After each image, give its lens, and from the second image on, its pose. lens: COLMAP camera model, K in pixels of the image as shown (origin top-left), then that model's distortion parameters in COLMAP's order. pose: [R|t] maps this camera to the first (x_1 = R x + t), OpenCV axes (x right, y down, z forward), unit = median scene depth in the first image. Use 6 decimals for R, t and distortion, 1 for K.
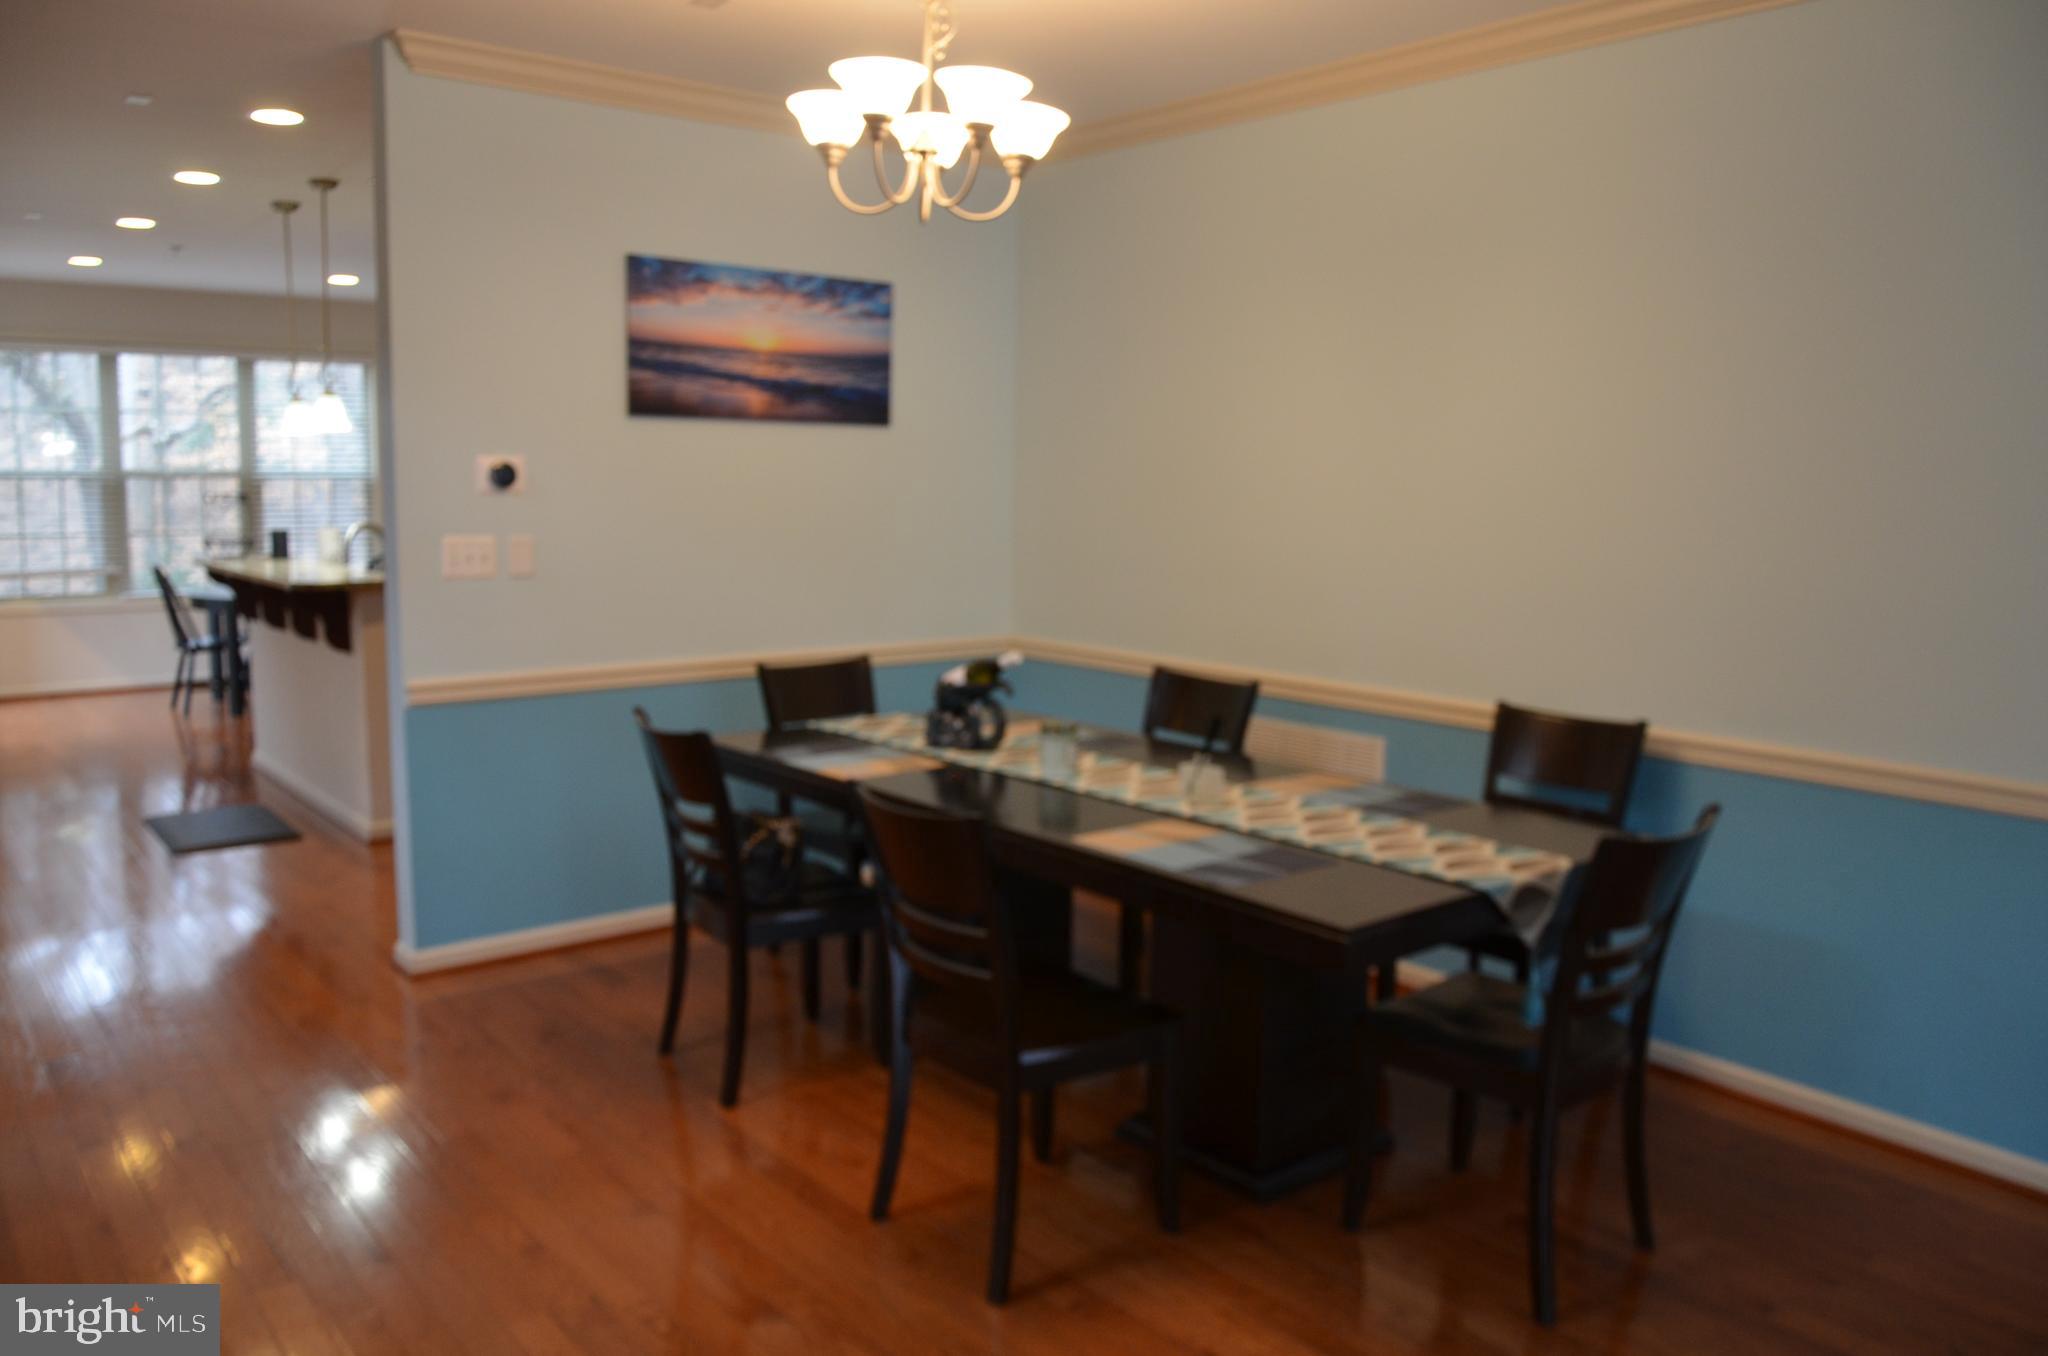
lens RADIAL K [[1498.0, 0, 1023.2], [0, 1498.0, 627.2], [0, 0, 1]] dist [-0.037285, -0.002298]
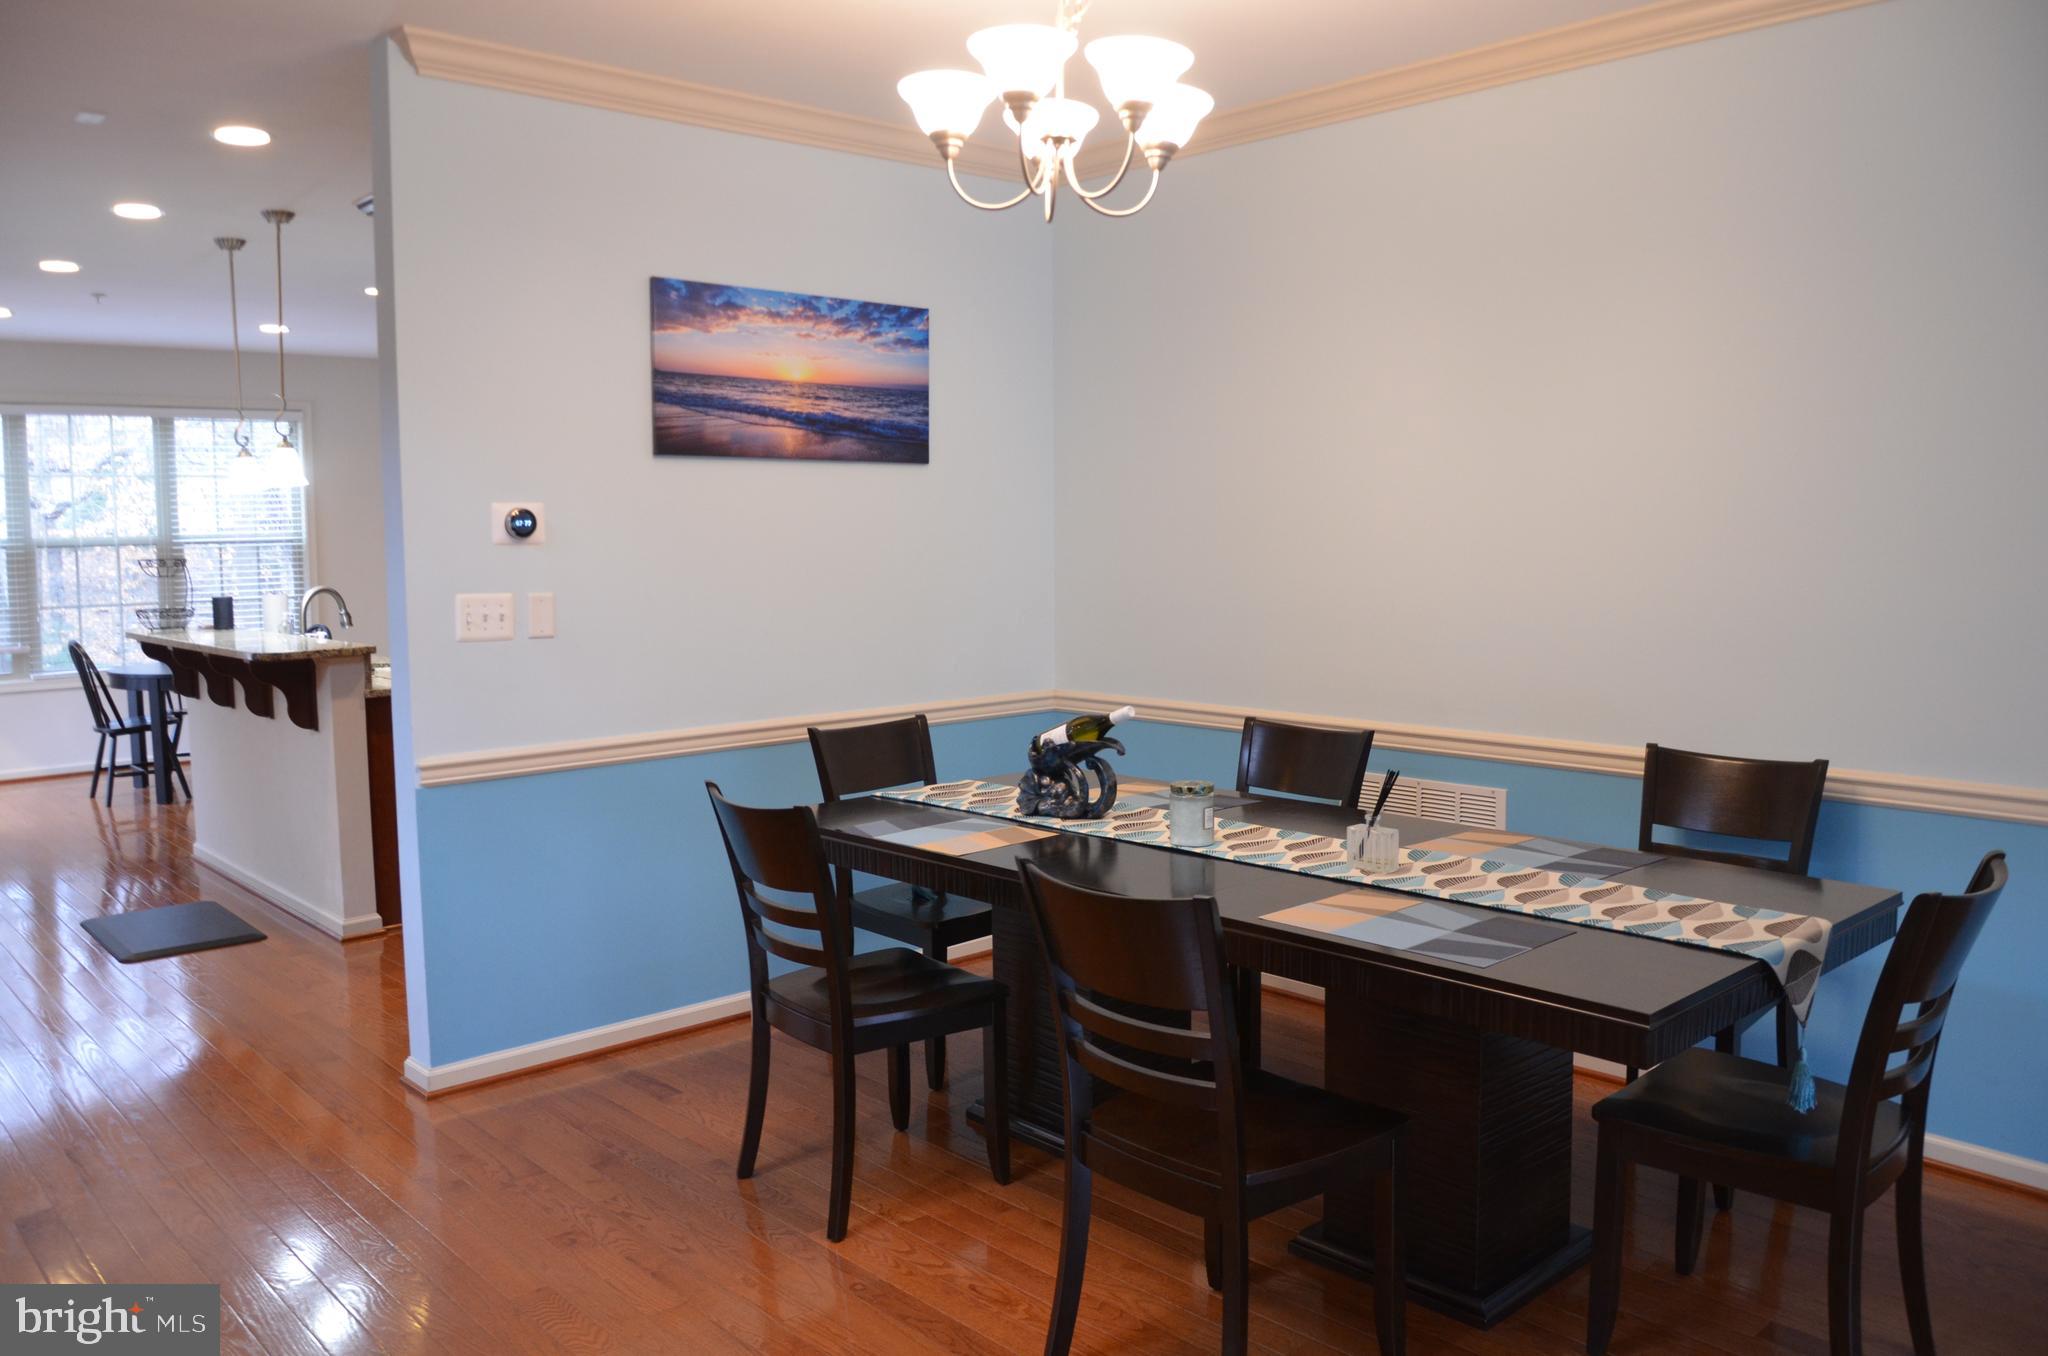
lens RADIAL K [[1536.3, 0, 1026.7], [0, 1536.3, 627.1], [0, 0, 1]] dist [-0.046583, 0.003323]
pose [[0.998230, -0.026539, 0.053219, -0.093976], [0.028497, 0.998932, -0.036371, 0.001238], [-0.052197, 0.037823, 0.997920, 0.073615]]
